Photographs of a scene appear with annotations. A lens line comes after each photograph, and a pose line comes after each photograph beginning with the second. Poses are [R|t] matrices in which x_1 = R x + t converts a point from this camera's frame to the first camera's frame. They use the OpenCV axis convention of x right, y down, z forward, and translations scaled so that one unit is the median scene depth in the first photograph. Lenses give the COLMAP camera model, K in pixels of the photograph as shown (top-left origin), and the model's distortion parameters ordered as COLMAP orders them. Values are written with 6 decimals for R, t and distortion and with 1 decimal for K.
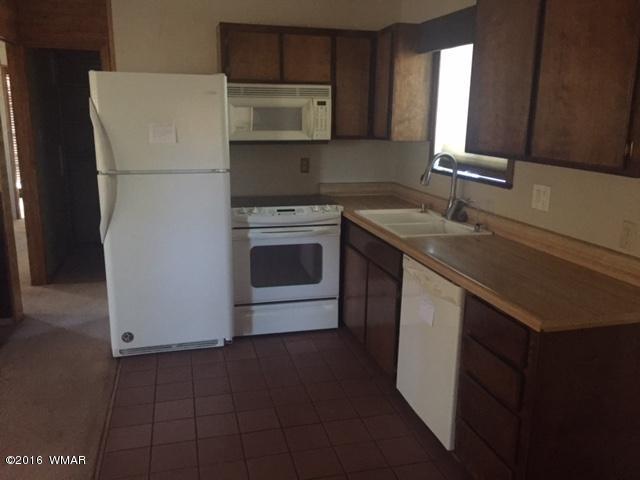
lens RADIAL K [[548.9, 0, 320.1], [0, 548.9, 235.8], [0, 0, 1]] dist [0.061086, -0.007191]
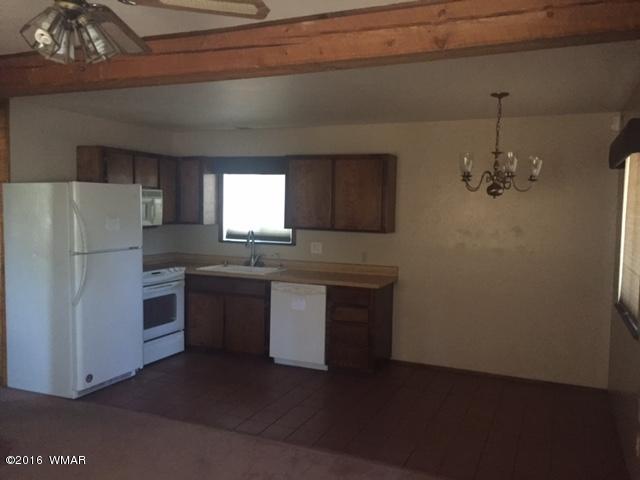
lens RADIAL K [[548.9, 0, 320.3], [0, 548.9, 242.5], [0, 0, 1]] dist [0.061086, -0.007191]
pose [[0.613983, -0.051469, 0.787639, -0.951313], [0.158635, 0.985558, -0.059257, 0.030262], [-0.773214, 0.161330, 0.613281, -0.251816]]
